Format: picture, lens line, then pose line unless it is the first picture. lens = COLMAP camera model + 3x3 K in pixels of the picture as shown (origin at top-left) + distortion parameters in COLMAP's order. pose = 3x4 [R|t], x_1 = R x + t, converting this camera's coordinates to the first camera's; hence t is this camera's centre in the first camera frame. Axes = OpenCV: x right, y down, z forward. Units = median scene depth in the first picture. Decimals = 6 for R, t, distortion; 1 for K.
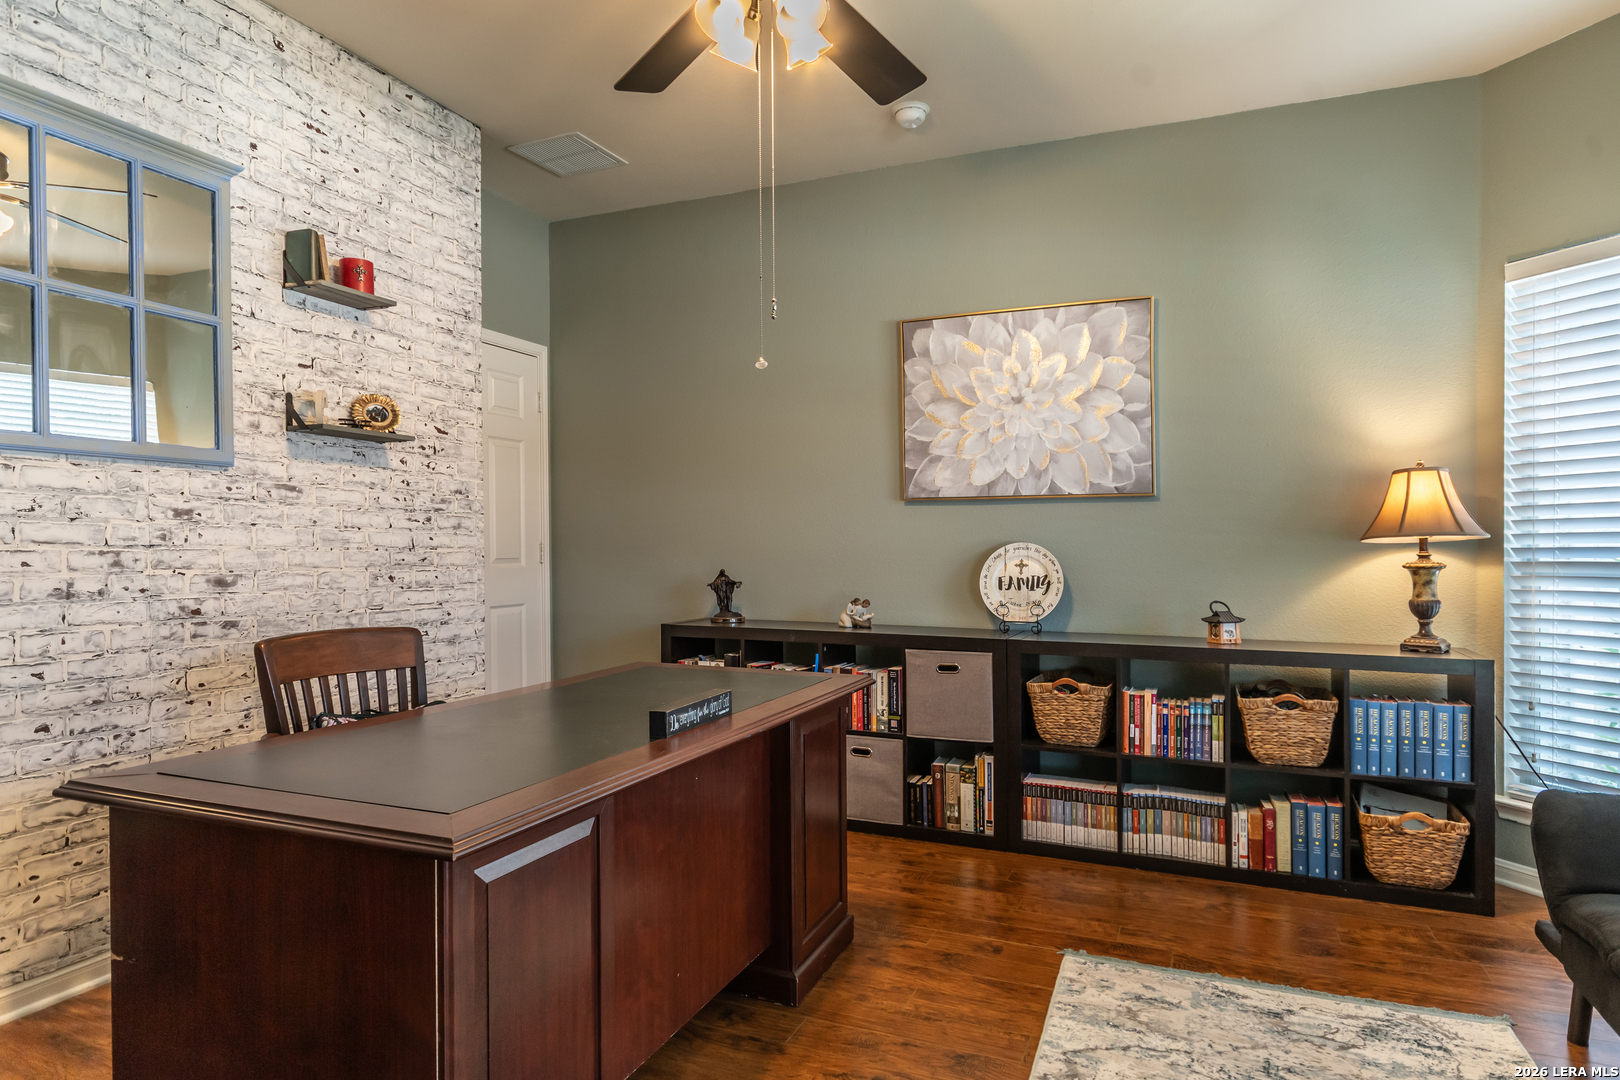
lens RADIAL K [[937.4, 0, 803.1], [0, 937.4, 547.6], [0, 0, 1]] dist [0.005890, -0.003293]
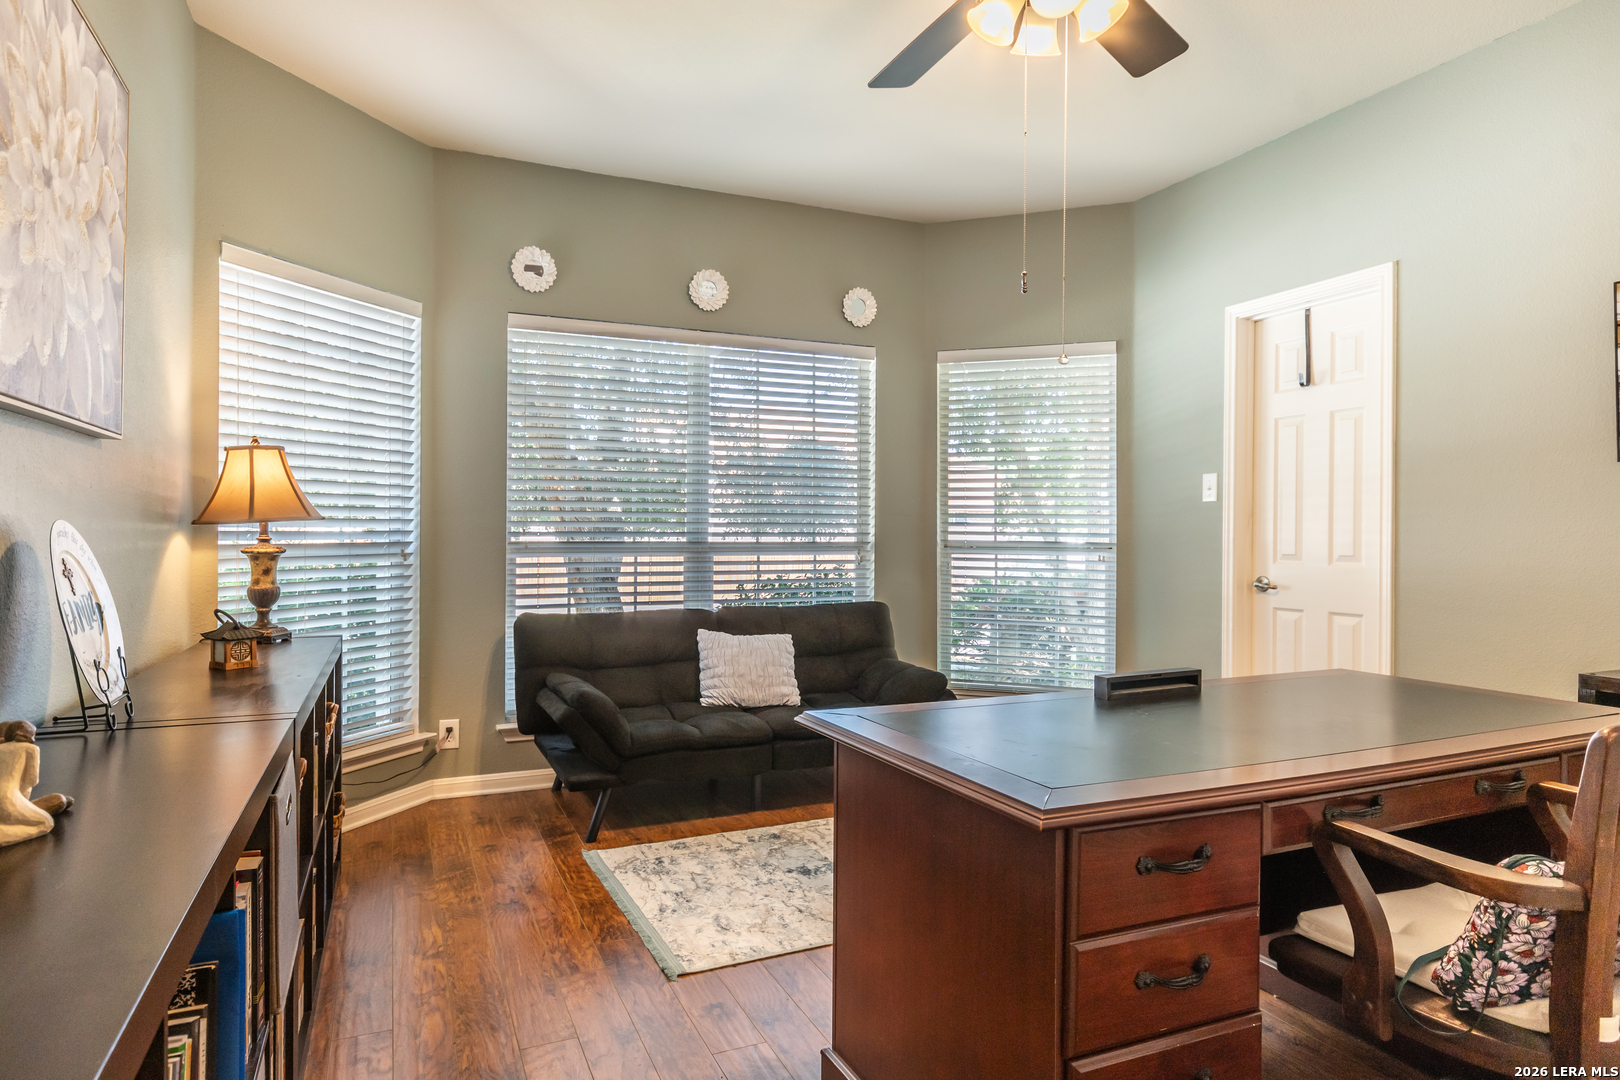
lens RADIAL K [[937.4, 0, 797.6], [0, 937.4, 533.2], [0, 0, 1]] dist [0.005890, -0.003293]
pose [[-0.723104, -0.001283, 0.690738, -0.365991], [0.000533, 0.999997, 0.002415, -0.000770], [-0.690739, 0.002115, -0.723101, 1.319384]]
